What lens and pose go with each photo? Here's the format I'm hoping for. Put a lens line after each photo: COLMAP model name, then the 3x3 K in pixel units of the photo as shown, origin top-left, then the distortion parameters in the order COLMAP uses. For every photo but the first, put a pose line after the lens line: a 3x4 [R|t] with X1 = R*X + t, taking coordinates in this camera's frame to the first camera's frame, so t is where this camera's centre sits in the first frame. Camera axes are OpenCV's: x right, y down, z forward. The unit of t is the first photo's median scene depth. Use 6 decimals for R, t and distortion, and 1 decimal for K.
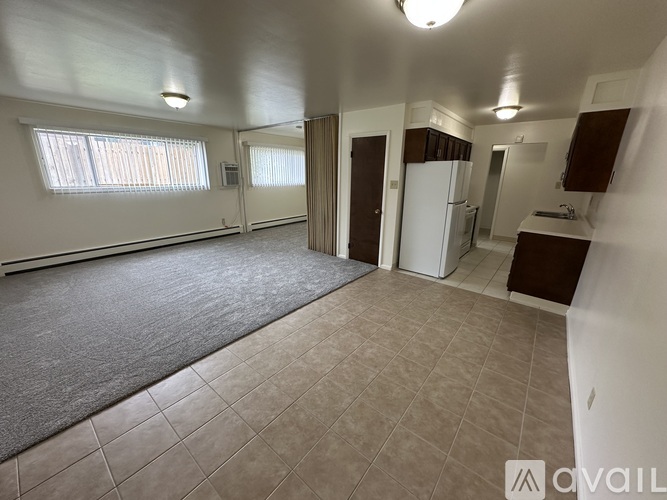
lens RADIAL K [[263.1, 0, 333.5], [0, 263.1, 250.0], [0, 0, 1]] dist [-0.000706, 0.000002]
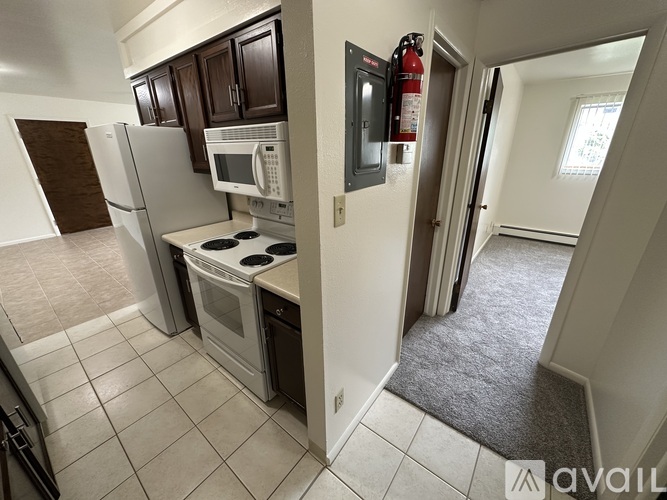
lens RADIAL K [[263.1, 0, 333.5], [0, 263.1, 250.0], [0, 0, 1]] dist [-0.000706, 0.000002]
pose [[0.028281, 0.337742, -0.940814, 1.040502], [-0.275641, 0.907334, 0.317437, -0.392845], [0.960844, 0.250350, 0.118756, 1.385601]]
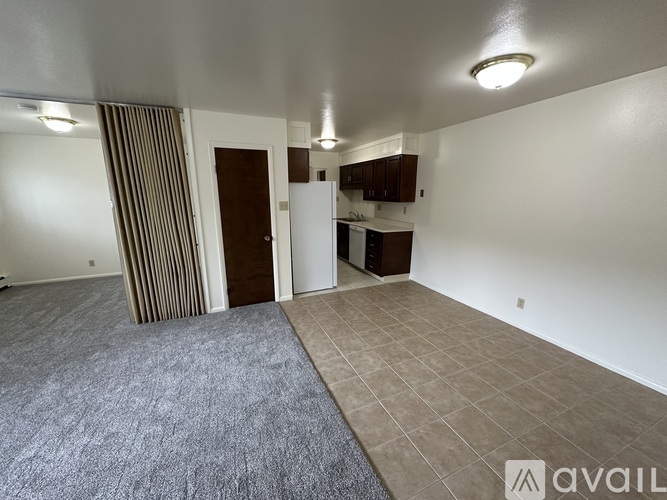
lens RADIAL K [[263.1, 0, 333.5], [0, 263.1, 250.0], [0, 0, 1]] dist [-0.000706, 0.000002]
pose [[0.459656, -0.204424, 0.864249, -0.508286], [0.258170, 0.961879, 0.090208, -0.143085], [-0.849744, 0.181658, 0.494910, 0.445257]]
